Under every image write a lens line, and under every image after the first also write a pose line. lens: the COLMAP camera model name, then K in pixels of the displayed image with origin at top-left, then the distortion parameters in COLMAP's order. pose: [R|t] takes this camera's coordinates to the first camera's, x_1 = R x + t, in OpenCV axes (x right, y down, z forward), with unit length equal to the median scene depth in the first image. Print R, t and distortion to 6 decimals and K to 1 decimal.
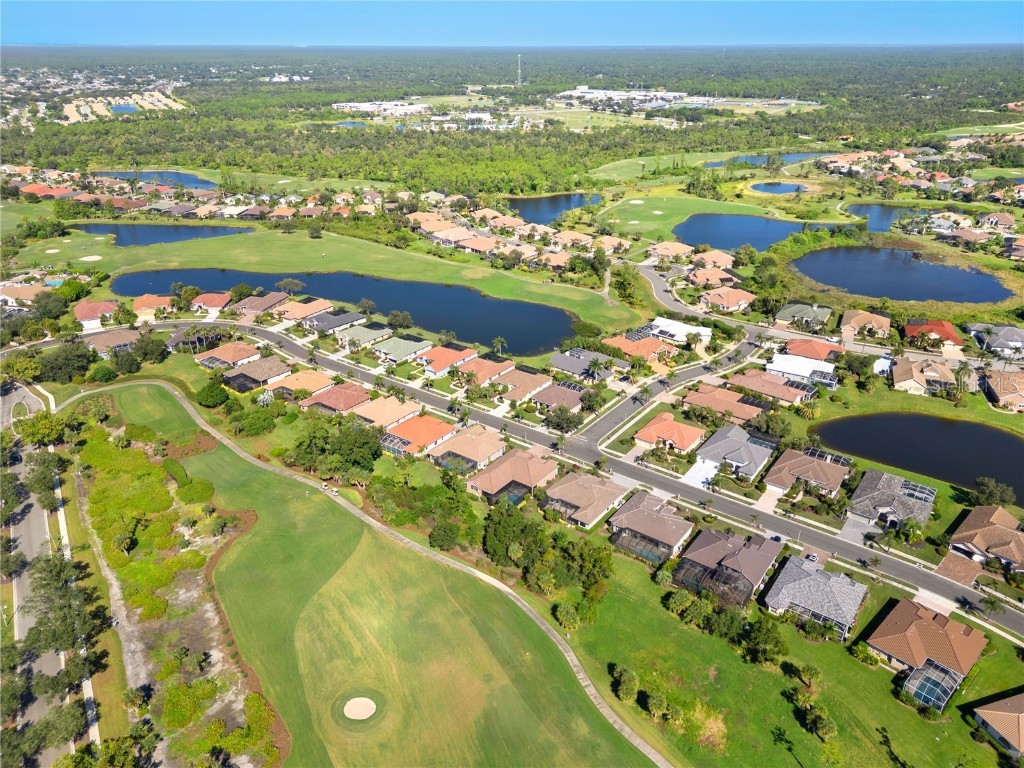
lens RADIAL K [[714.3, 0, 512.0], [0, 714.3, 384.0], [0, 0, 1]] dist [0.059847, -0.050603]
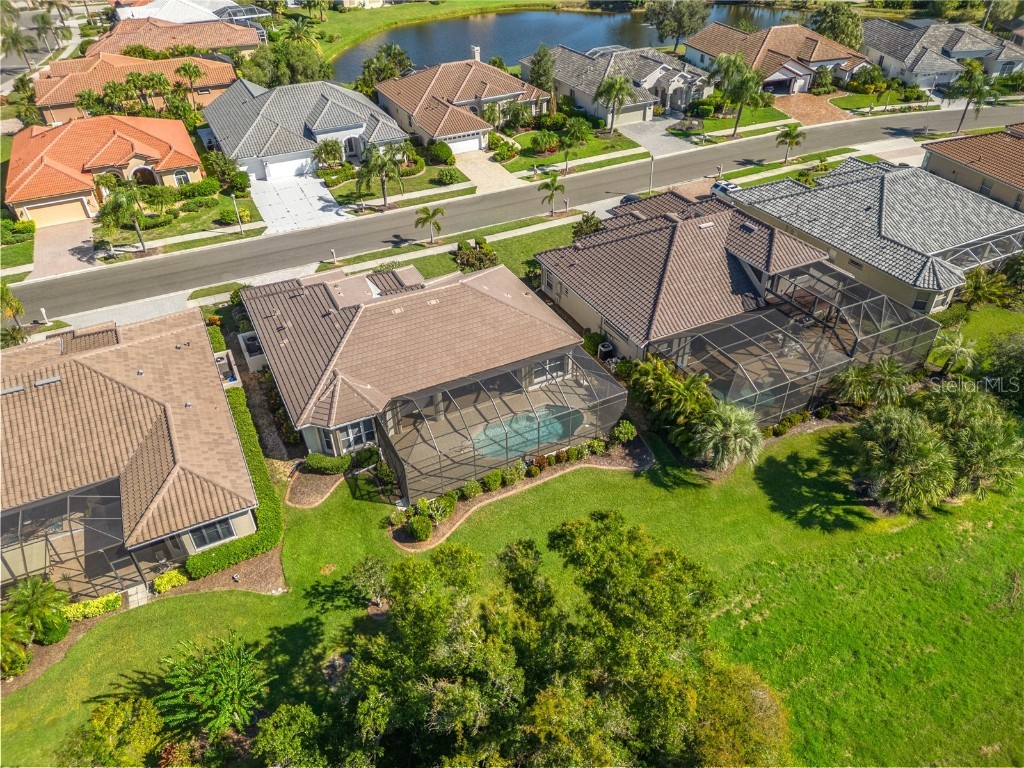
lens RADIAL K [[714.3, 0, 512.0], [0, 714.3, 384.0], [0, 0, 1]] dist [0.059847, -0.050603]
pose [[0.451966, -0.540632, 0.709538, 0.023050], [0.394172, 0.834586, 0.384830, 0.123435], [-0.800222, 0.105750, 0.590307, 0.824455]]
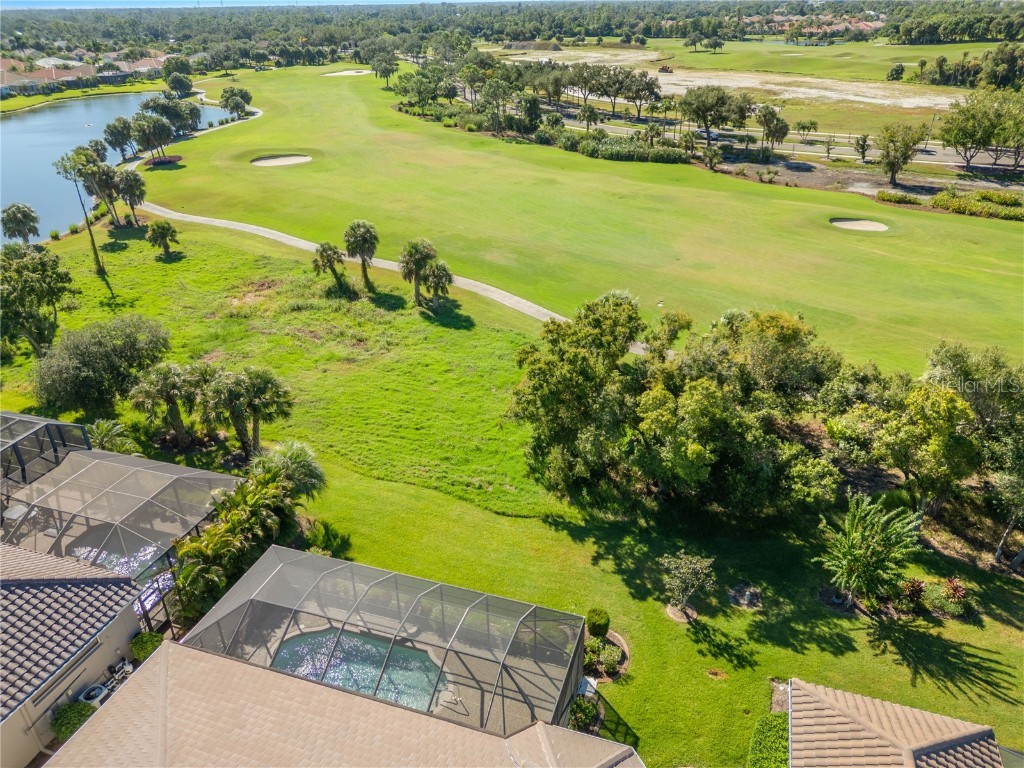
lens RADIAL K [[714.3, 0, 512.0], [0, 714.3, 384.0], [0, 0, 1]] dist [0.059847, -0.050603]
pose [[-0.950972, 0.162990, -0.262844, 0.179759], [-0.111895, 0.610974, 0.783703, 0.067279], [0.288327, 0.774690, -0.562781, 1.005823]]
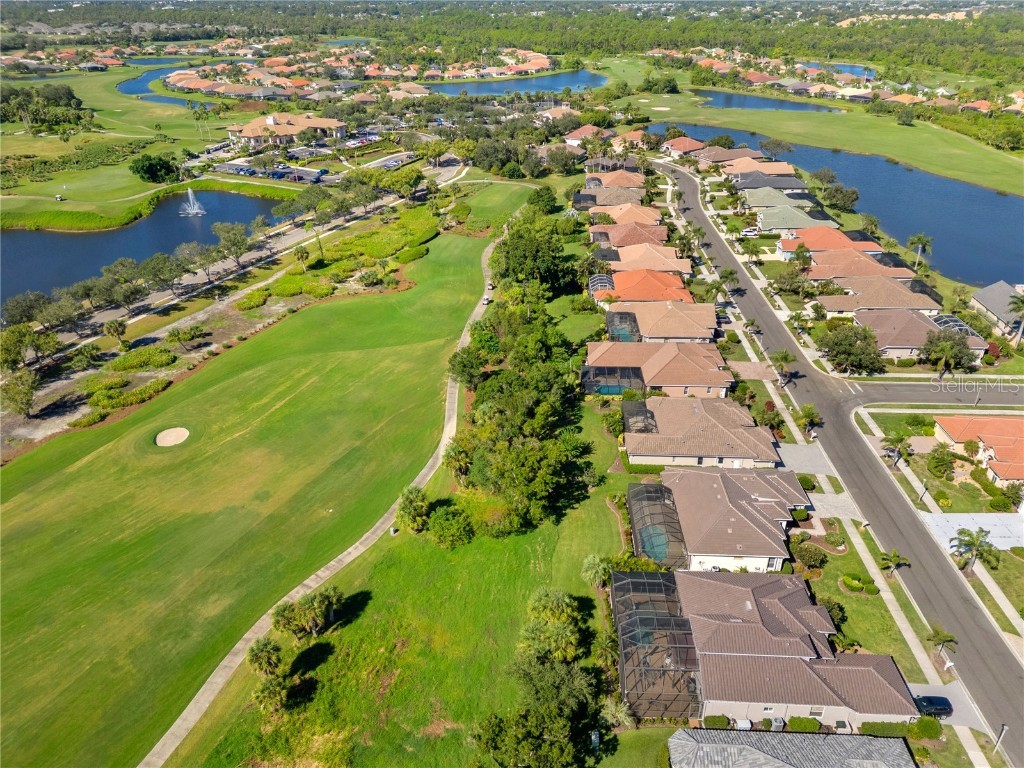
lens RADIAL K [[735.8, 0, 512.0], [0, 735.8, 384.0], [0, 0, 1]] dist [0.073636, -0.066765]
pose [[0.561872, 0.387927, -0.730624, 0.456493], [-0.349876, 0.911779, 0.215046, 0.052375], [0.749591, 0.134800, 0.648030, 0.539386]]
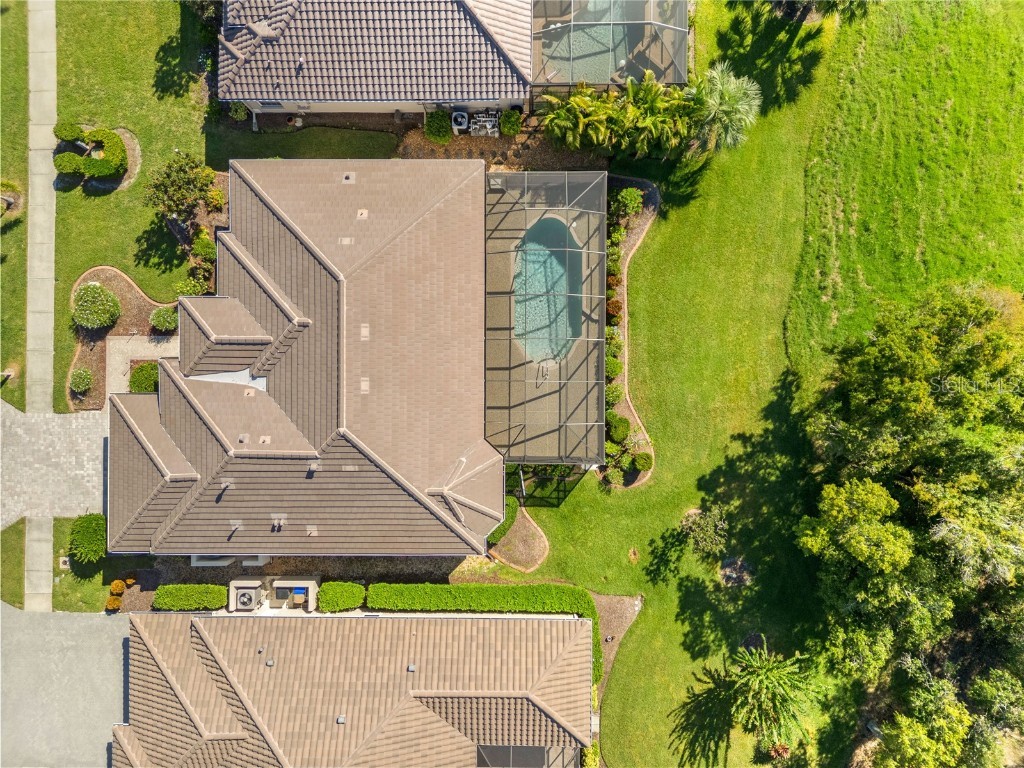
lens RADIAL K [[714.3, 0, 512.0], [0, 714.3, 384.0], [0, 0, 1]] dist [0.059847, -0.050603]
pose [[-0.593036, -0.804914, 0.020552, 0.162232], [0.366635, -0.247224, 0.896916, 0.042846], [-0.716859, 0.539438, 0.441723, 0.892793]]
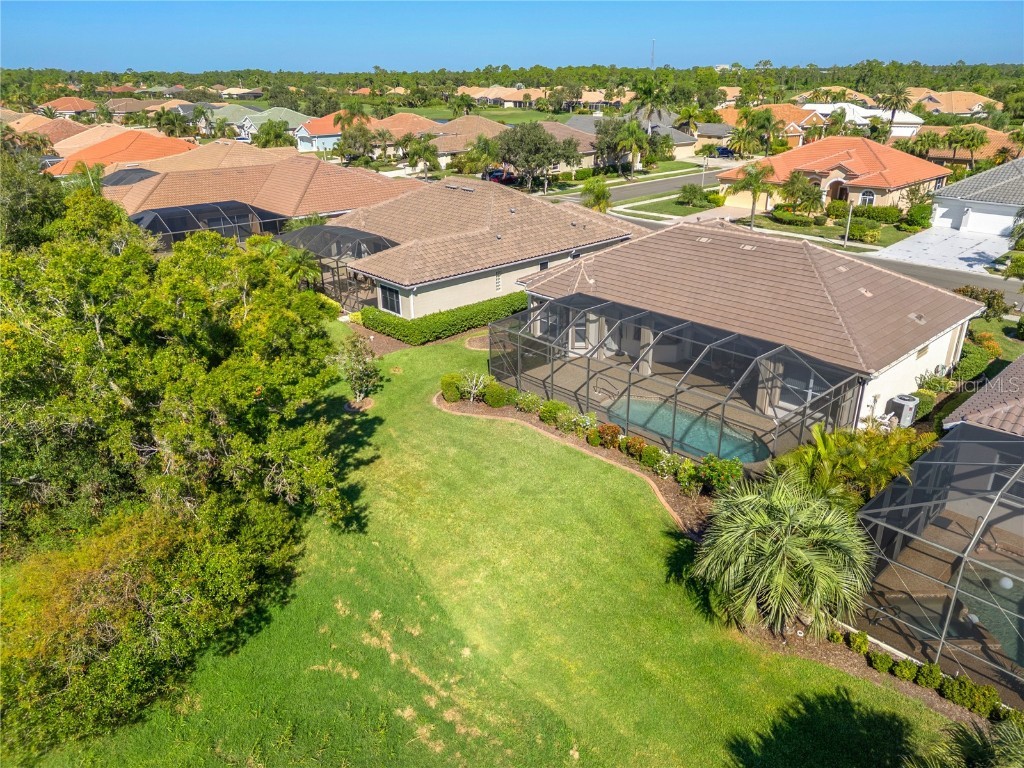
lens RADIAL K [[729.7, 0, 512.0], [0, 729.7, 384.0], [0, 0, 1]] dist [0.061956, -0.056052]
pose [[0.983966, 0.066347, -0.165559, 0.170553], [-0.072383, 0.996905, -0.030686, 0.225075], [0.163011, 0.042178, 0.985722, 0.797993]]
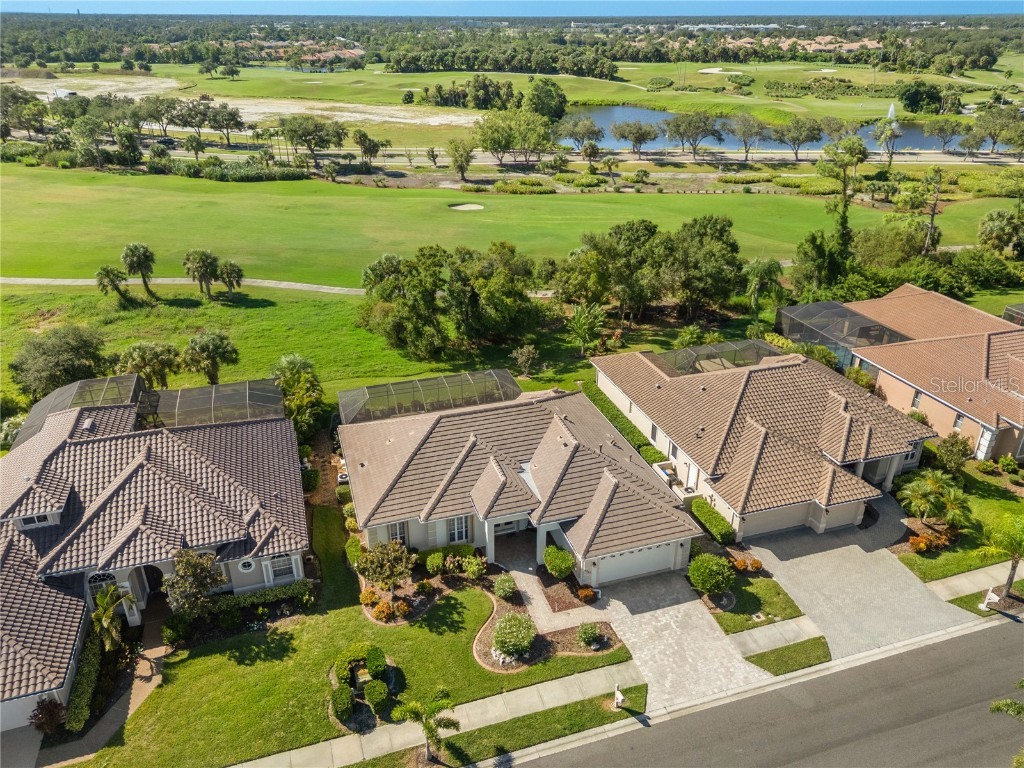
lens RADIAL K [[735.8, 0, 512.0], [0, 735.8, 384.0], [0, 0, 1]] dist [0.073636, -0.066765]
pose [[-0.581099, 0.361645, -0.729066, 0.371923], [-0.347715, 0.699631, 0.624189, 0.008837], [0.735811, 0.616222, -0.280805, 1.061843]]
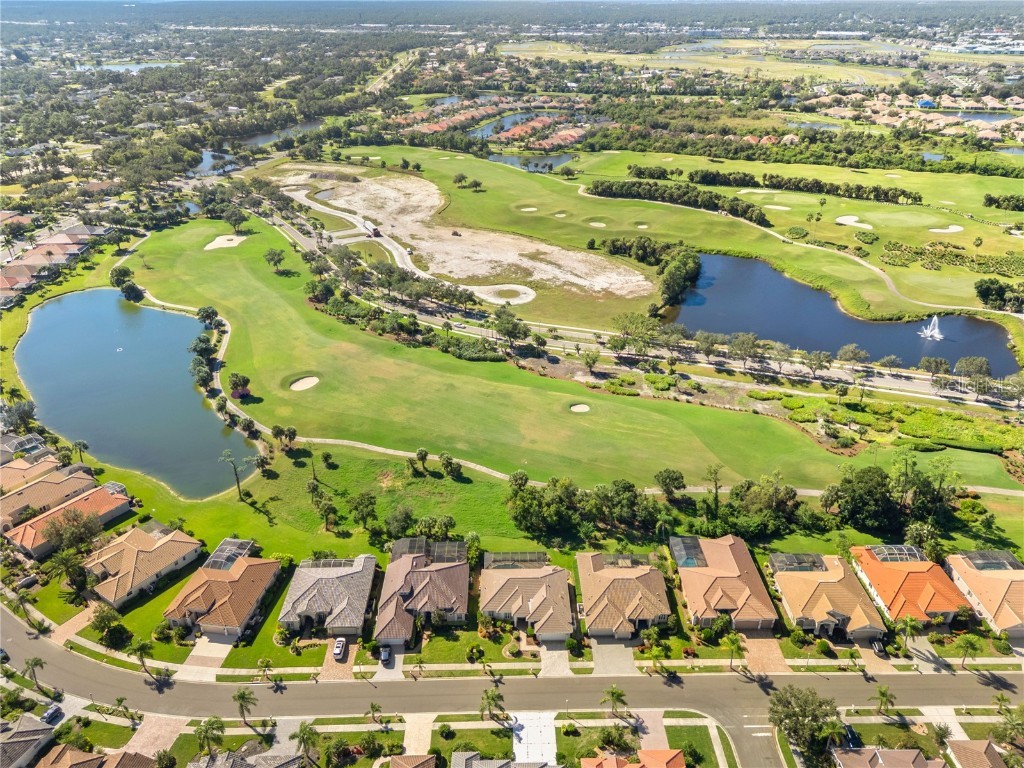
lens RADIAL K [[729.7, 0, 512.0], [0, 729.7, 384.0], [0, 0, 1]] dist [0.061956, -0.056052]
pose [[-0.793610, 0.289408, -0.535188, 0.583765], [-0.253214, 0.642725, 0.723040, -0.556820], [0.553232, 0.709329, -0.436791, 1.187209]]
